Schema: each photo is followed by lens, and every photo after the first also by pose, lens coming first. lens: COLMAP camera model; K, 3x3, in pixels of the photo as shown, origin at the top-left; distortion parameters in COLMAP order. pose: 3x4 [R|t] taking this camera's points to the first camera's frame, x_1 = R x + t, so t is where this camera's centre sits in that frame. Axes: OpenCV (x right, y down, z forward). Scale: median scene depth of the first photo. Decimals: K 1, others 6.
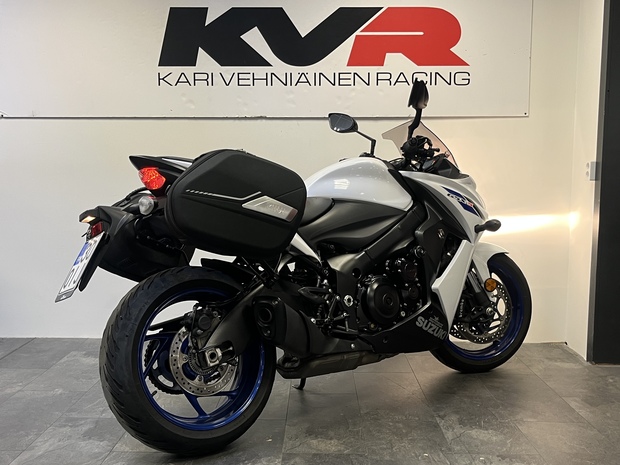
lens RADIAL K [[705.7, 0, 309.9], [0, 705.7, 234.3], [0, 0, 1]] dist [0.004392, 0.000000]
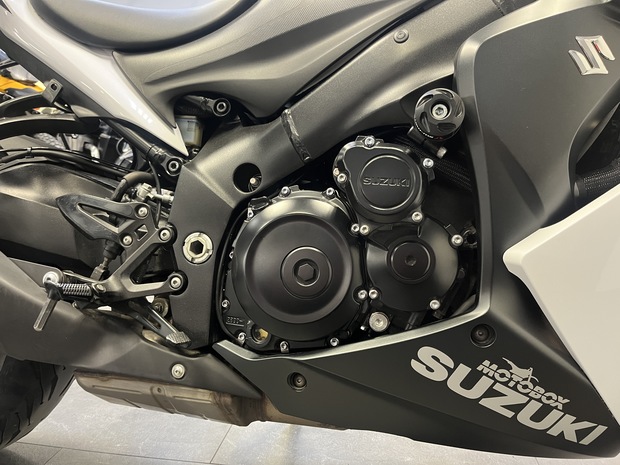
lens RADIAL K [[481.5, 0, 313.5], [0, 481.5, 227.7], [0, 0, 1]] dist [0.016955, -0.009925]
pose [[0.658909, 0.132845, -0.740400, 0.267892], [-0.067385, 0.990749, 0.117795, 0.048364], [0.749199, -0.027724, 0.661765, 0.845239]]
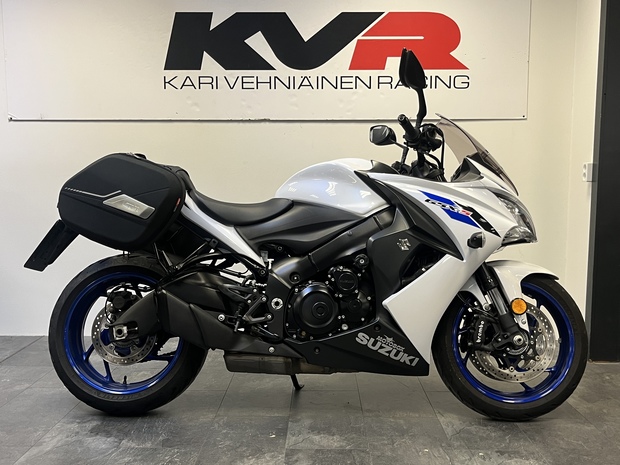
lens RADIAL K [[705.7, 0, 310.4], [0, 705.7, 233.8], [0, 0, 1]] dist [0.004392, 0.000000]
pose [[0.759439, 0.064389, -0.647384, 0.695123], [-0.062448, 0.997710, 0.025975, -0.030871], [0.647574, 0.020701, 0.761721, 0.265231]]
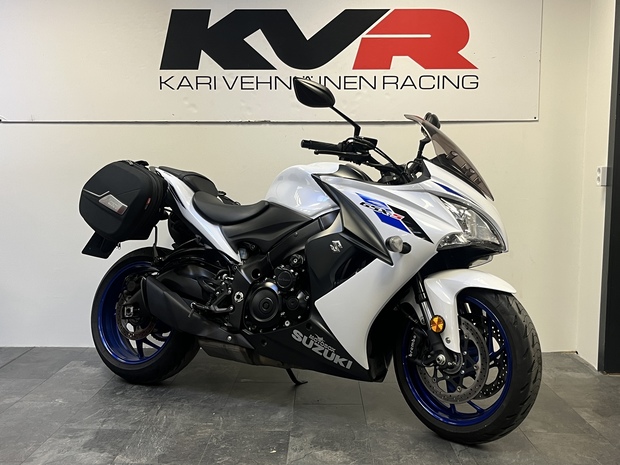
lens RADIAL K [[705.7, 0, 310.9], [0, 705.7, 237.1], [0, 0, 1]] dist [0.004392, 0.000000]
pose [[0.382496, 0.074001, -0.920989, 1.036109], [-0.086721, 0.995263, 0.043953, -0.050878], [0.919878, 0.063058, 0.387101, 0.653296]]
